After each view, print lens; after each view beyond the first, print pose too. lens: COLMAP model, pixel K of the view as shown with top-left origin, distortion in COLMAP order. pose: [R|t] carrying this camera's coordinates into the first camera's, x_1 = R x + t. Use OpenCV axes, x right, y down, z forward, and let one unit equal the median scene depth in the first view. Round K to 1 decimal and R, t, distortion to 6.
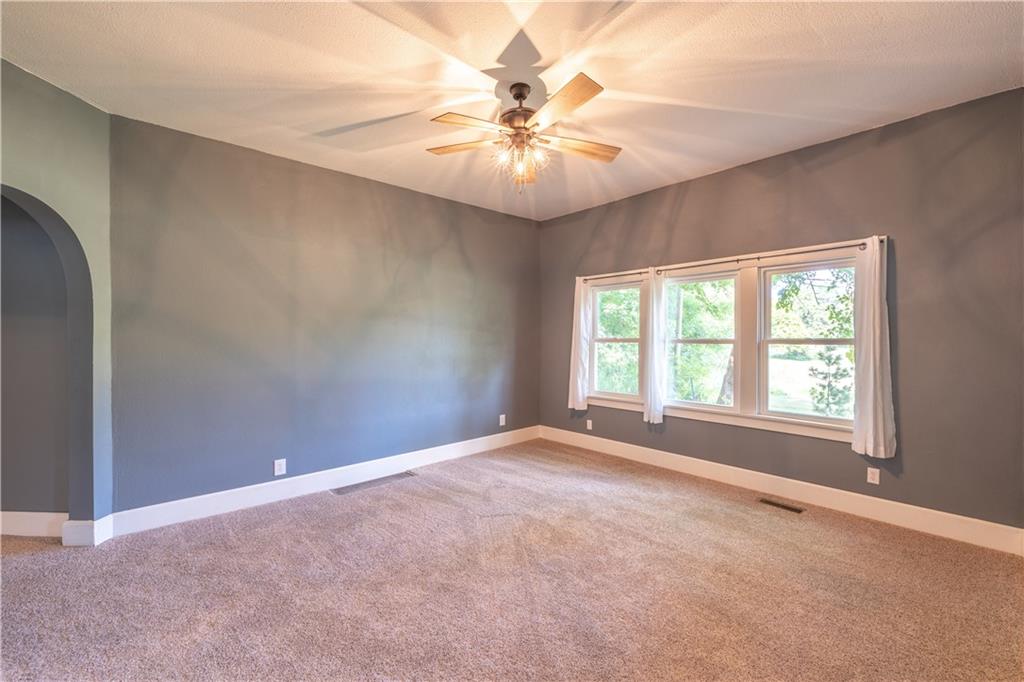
lens RADIAL K [[428.0, 0, 512.0], [0, 428.0, 337.0], [0, 0, 1]] dist [-0.002888, -0.000061]
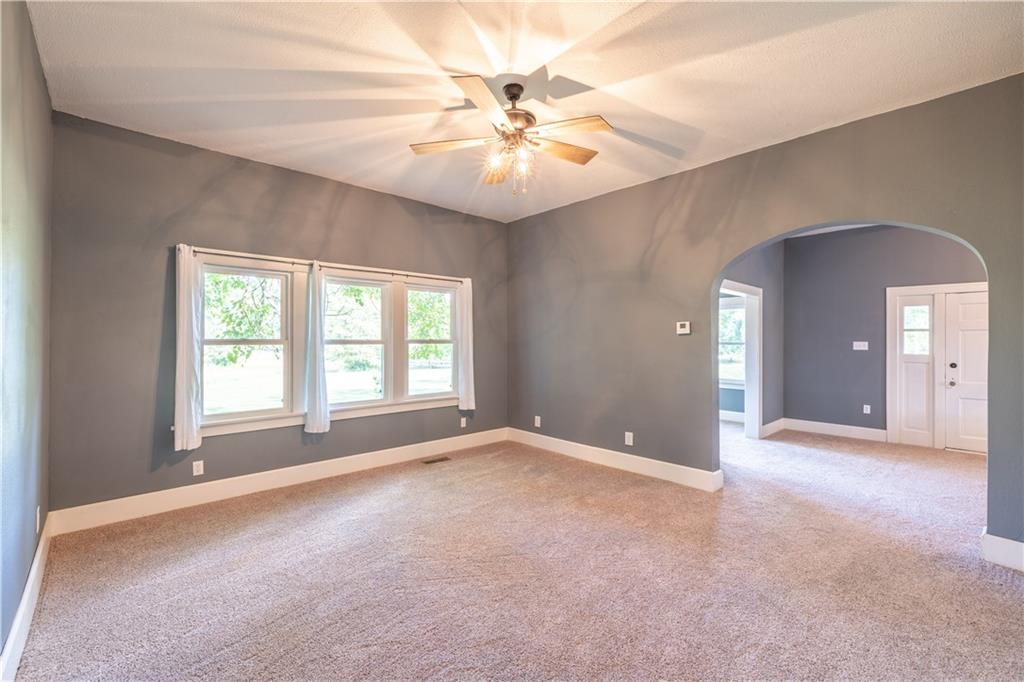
lens RADIAL K [[428.0, 0, 504.7], [0, 428.0, 335.7], [0, 0, 1]] dist [-0.002888, -0.000061]
pose [[-0.009170, 0.008818, 0.999919, -0.664162], [-0.000132, 0.999961, -0.008819, 0.003648], [-0.999958, -0.000213, -0.009169, 0.700446]]
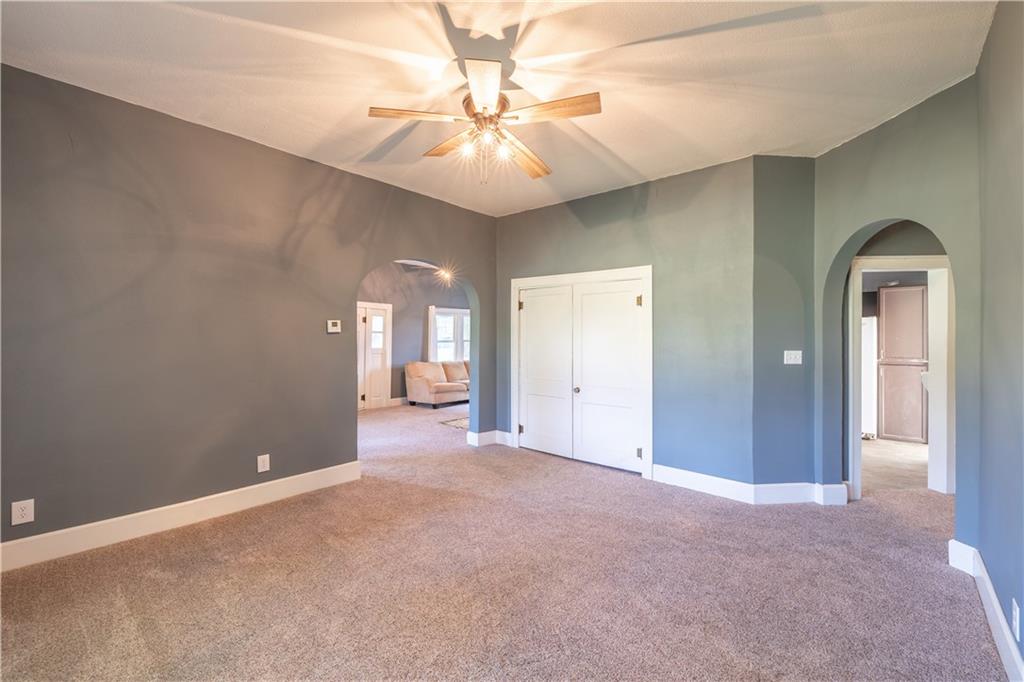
lens RADIAL K [[428.0, 0, 513.7], [0, 428.0, 335.2], [0, 0, 1]] dist [-0.002888, -0.000061]
pose [[-0.992993, -0.002096, -0.118155, 0.047736], [-0.001643, 0.999991, -0.003929, 0.000071], [0.118162, -0.003707, -0.992987, 1.309544]]
